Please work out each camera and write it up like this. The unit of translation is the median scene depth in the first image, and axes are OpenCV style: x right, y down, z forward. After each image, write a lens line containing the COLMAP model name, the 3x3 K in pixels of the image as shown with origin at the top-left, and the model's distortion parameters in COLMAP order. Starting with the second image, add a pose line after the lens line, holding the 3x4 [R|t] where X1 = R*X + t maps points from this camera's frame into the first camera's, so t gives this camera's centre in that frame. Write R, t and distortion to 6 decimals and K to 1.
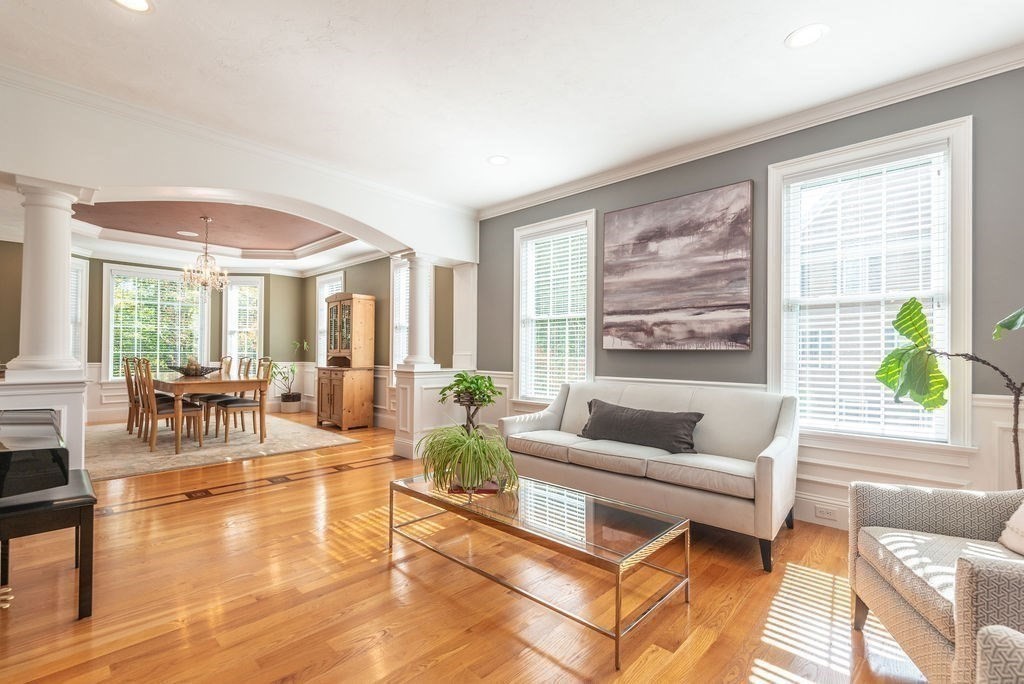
lens RADIAL K [[446.8, 0, 518.7], [0, 446.8, 354.7], [0, 0, 1]] dist [-0.001928, -0.001524]
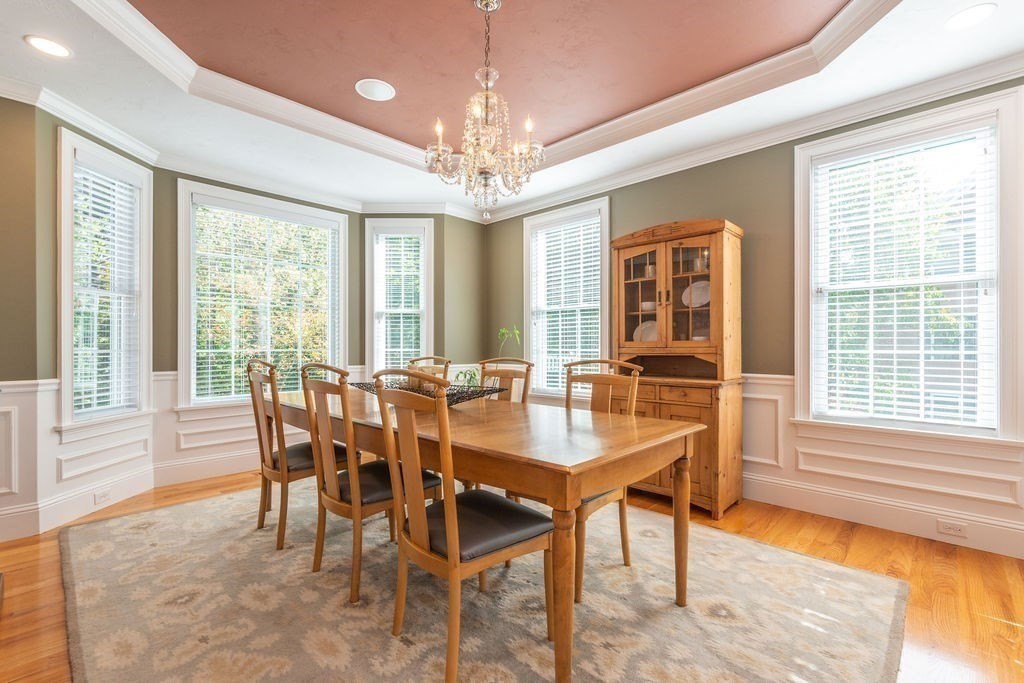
lens RADIAL K [[443.8, 0, 508.4], [0, 443.8, 348.7], [0, 0, 1]] dist [0.004554, 0.000029]
pose [[0.999581, -0.009415, -0.027358, -0.131783], [0.009541, 0.999945, 0.004461, -0.001836], [0.027315, -0.004720, 0.999616, 0.120825]]
